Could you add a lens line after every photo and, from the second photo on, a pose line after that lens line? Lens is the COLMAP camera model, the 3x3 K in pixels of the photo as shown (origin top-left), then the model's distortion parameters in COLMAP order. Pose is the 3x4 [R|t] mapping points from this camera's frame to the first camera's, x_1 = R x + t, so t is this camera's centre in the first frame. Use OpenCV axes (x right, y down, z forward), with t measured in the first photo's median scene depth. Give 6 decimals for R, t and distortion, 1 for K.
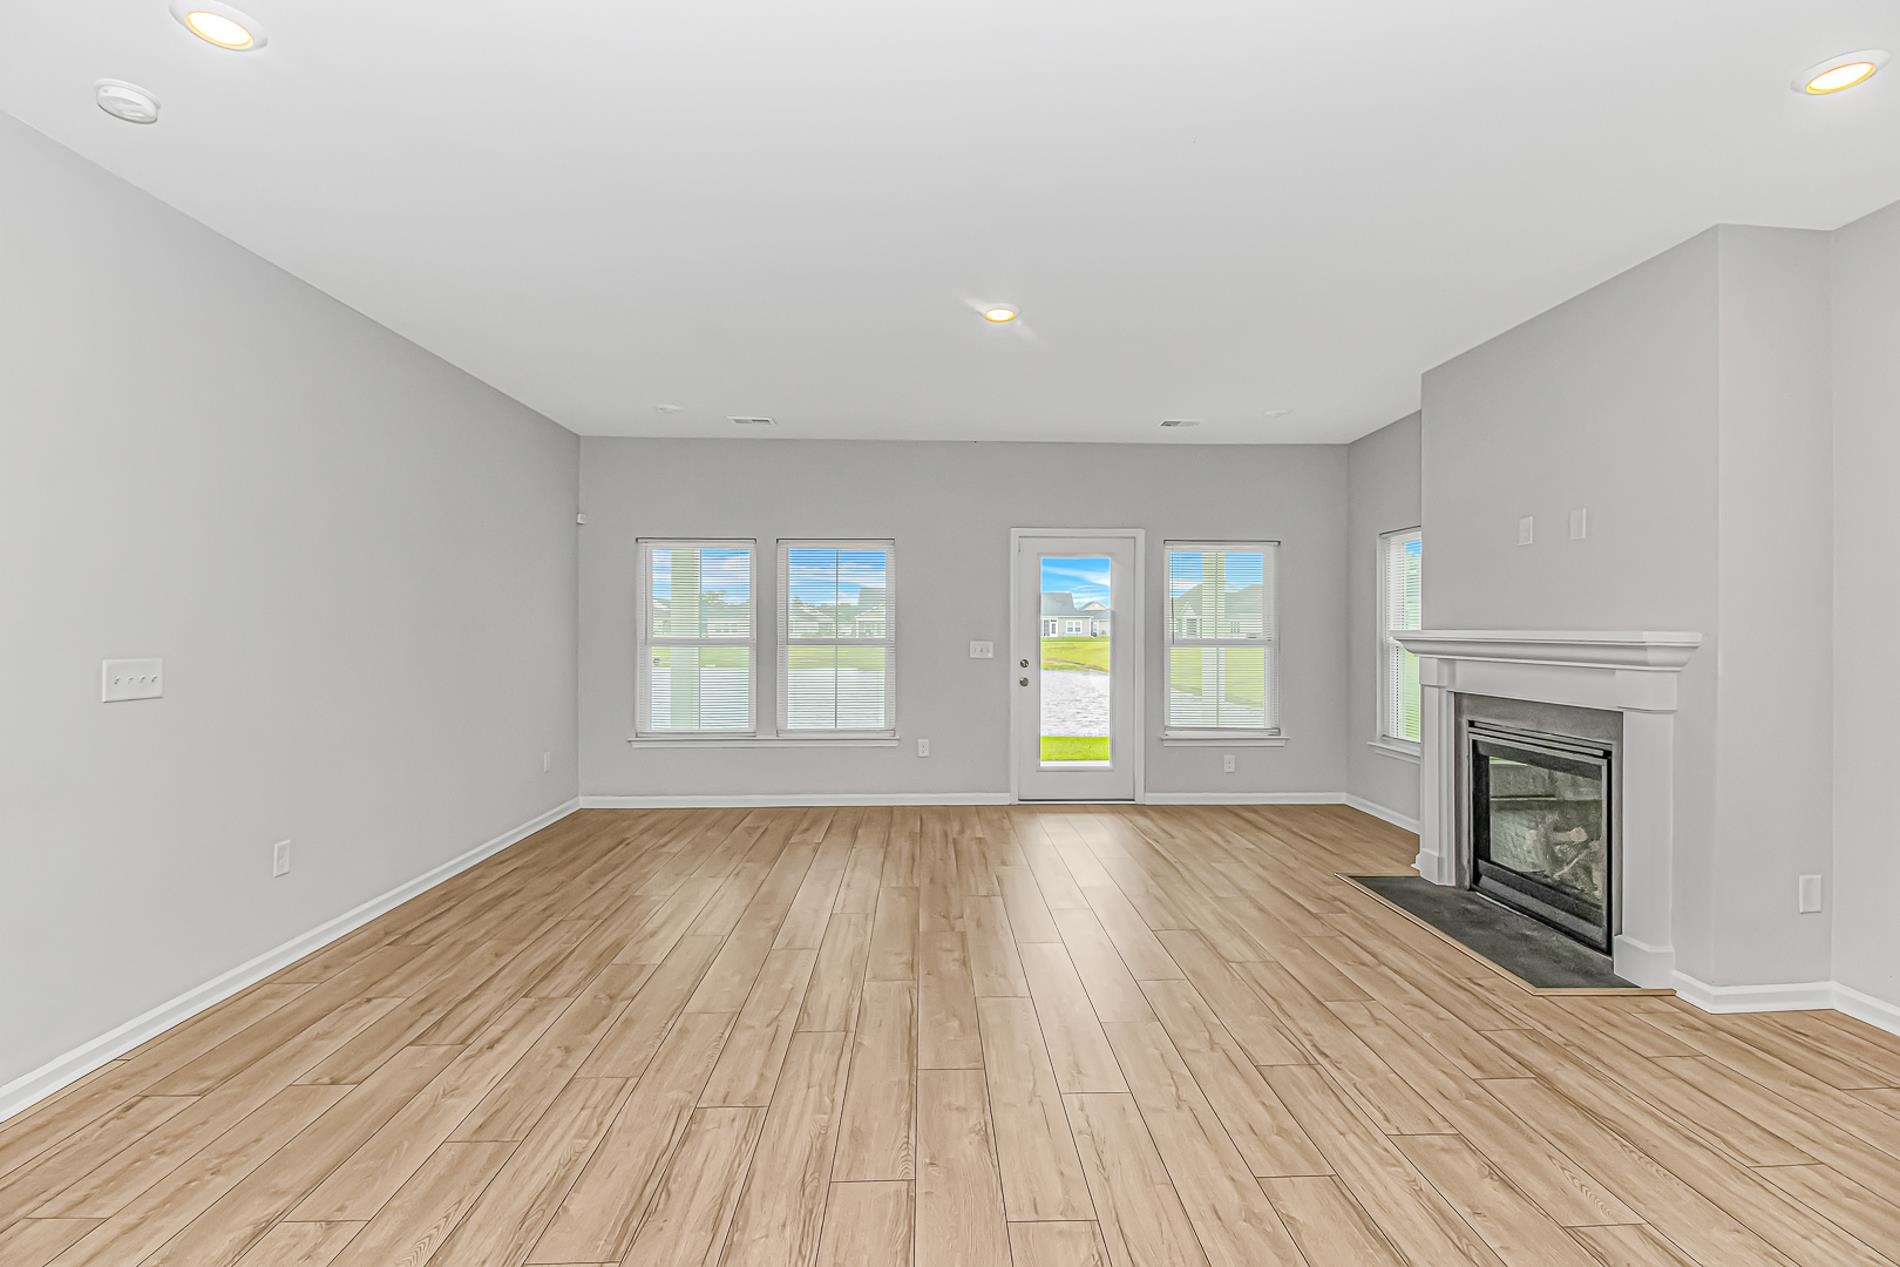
lens RADIAL K [[882.8, 0, 941.4], [0, 882.8, 591.0], [0, 0, 1]] dist [0.022554, -0.001443]
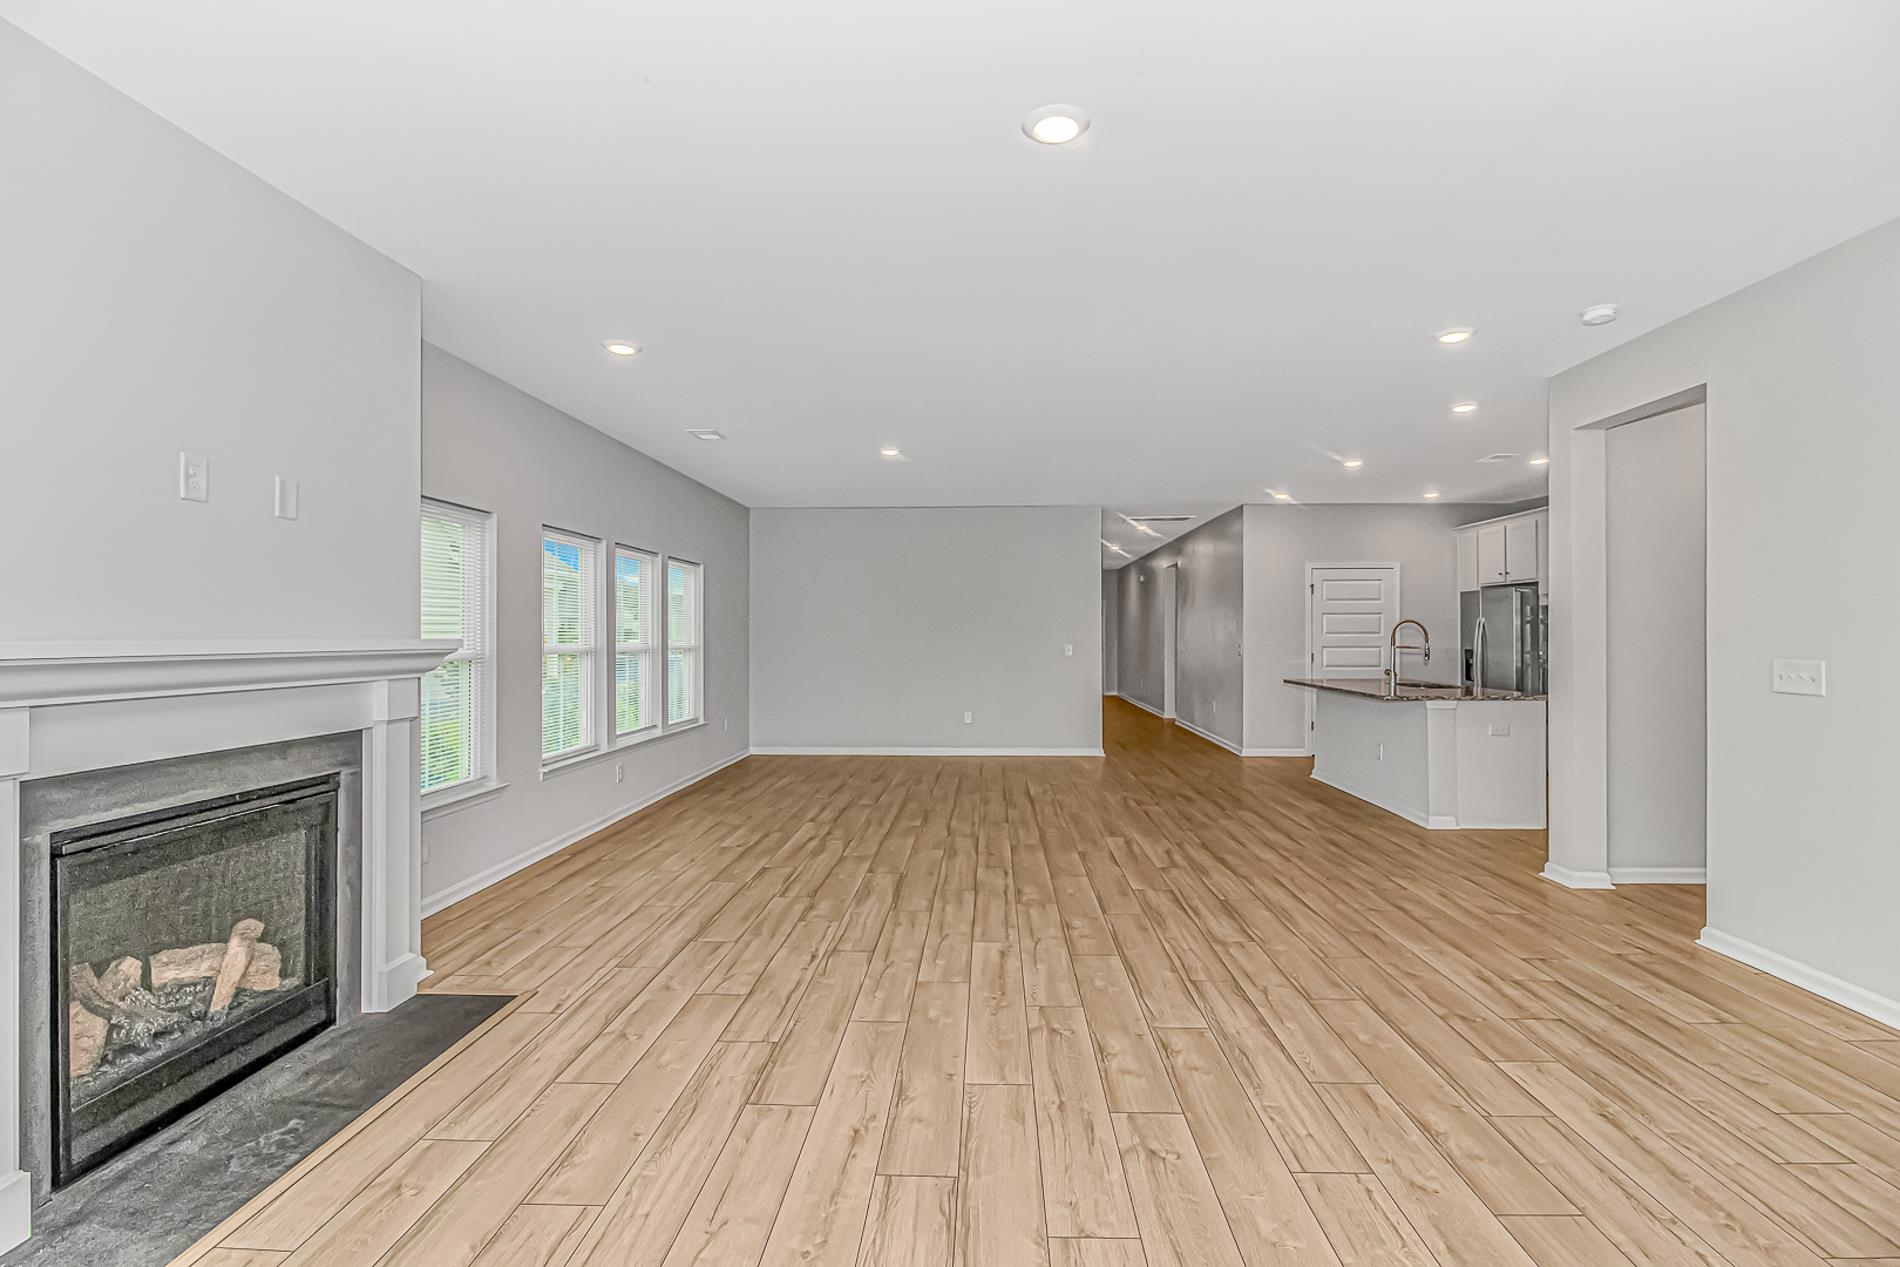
lens RADIAL K [[882.8, 0, 944.7], [0, 882.8, 645.1], [0, 0, 1]] dist [0.022554, -0.001443]
pose [[-0.997362, 0.001176, 0.072580, 0.091464], [-0.001037, 0.999536, -0.030452, 0.063566], [-0.072582, -0.030447, -0.996898, 1.538161]]
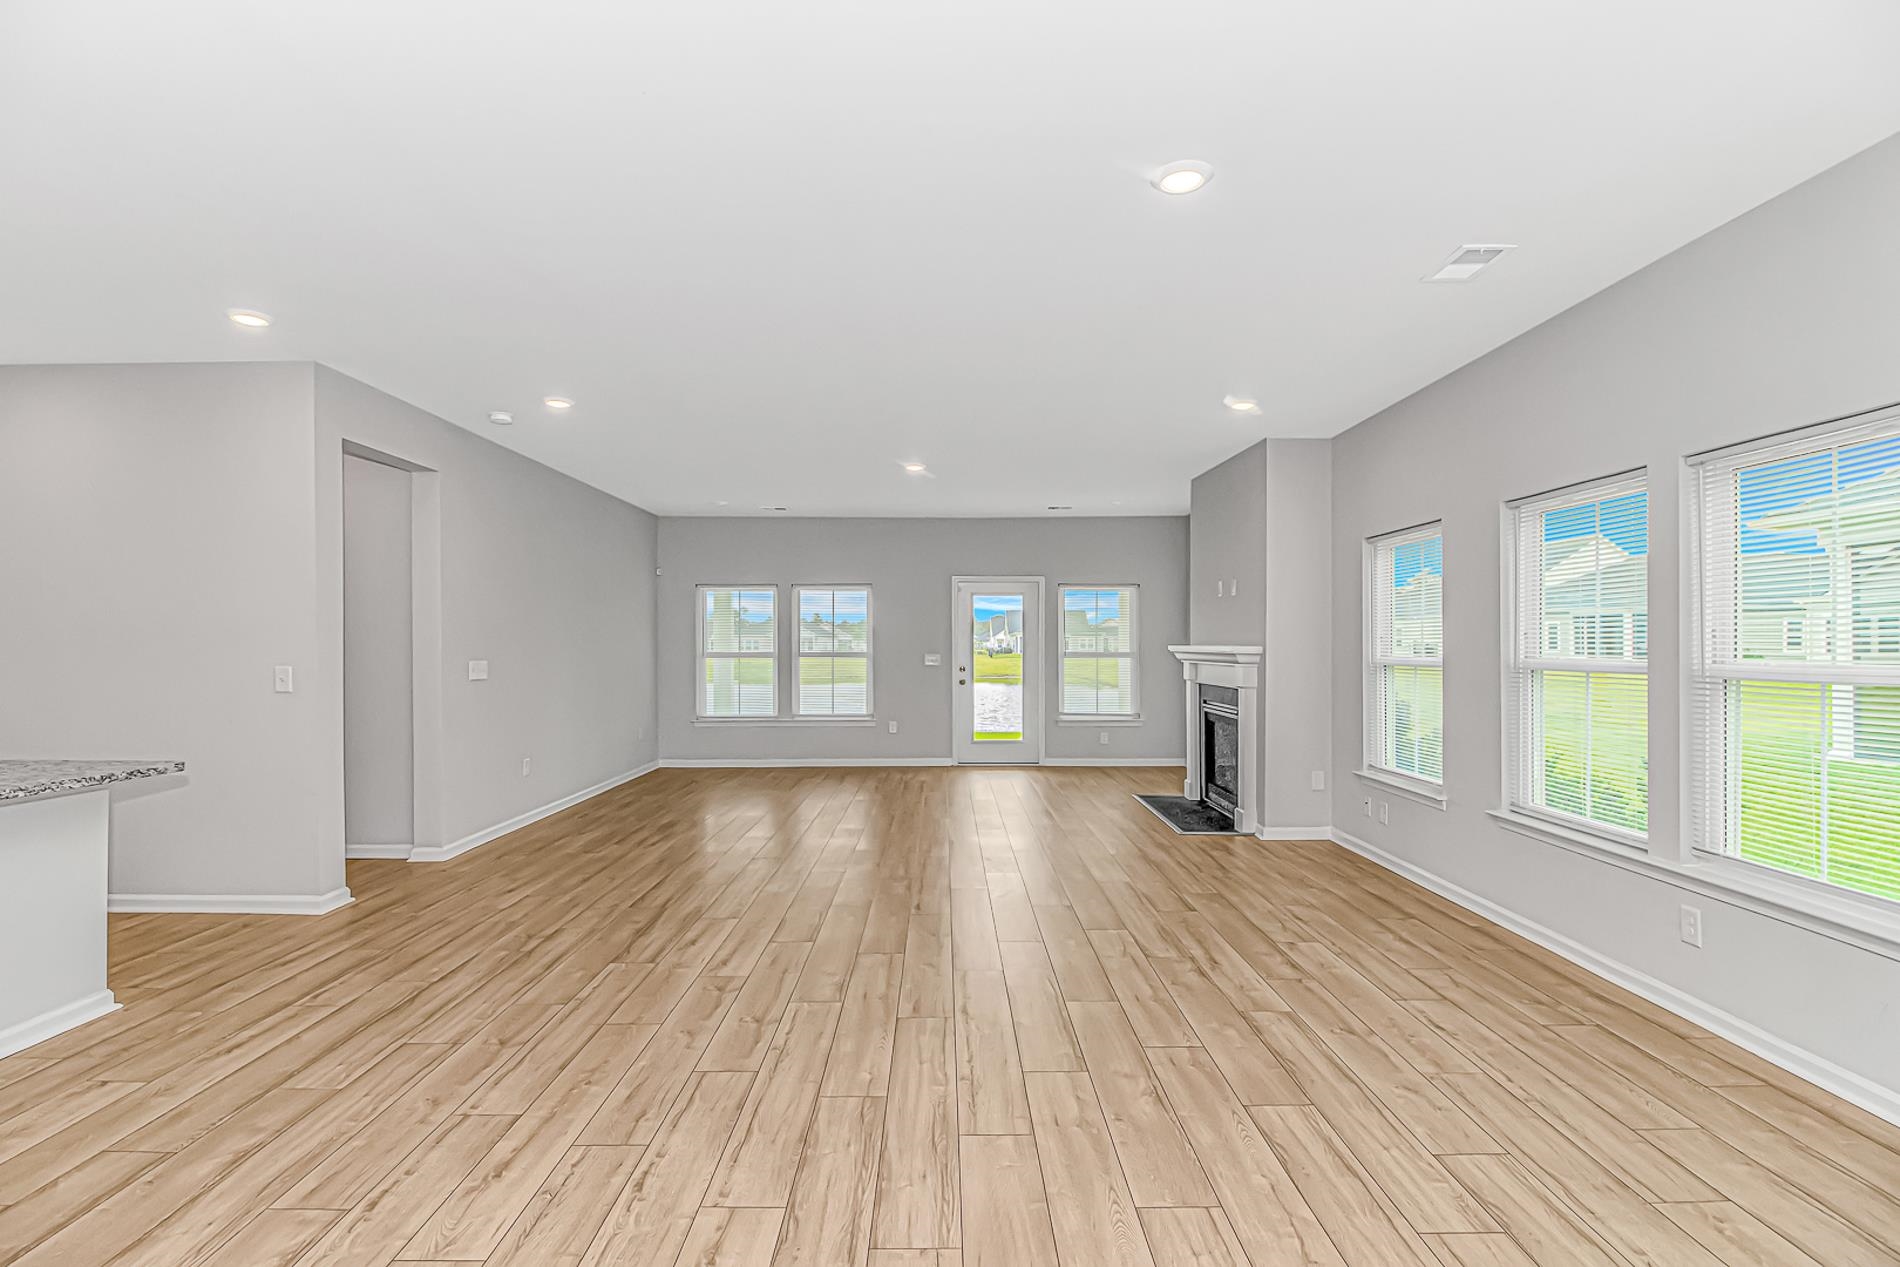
lens RADIAL K [[882.8, 0, 944.5], [0, 882.8, 638.6], [0, 0, 1]] dist [0.022554, -0.001443]
pose [[0.999770, -0.000135, -0.021432, 0.149849], [0.000889, 0.999380, 0.035208, -0.029939], [0.021414, -0.035219, 0.999150, -0.696513]]
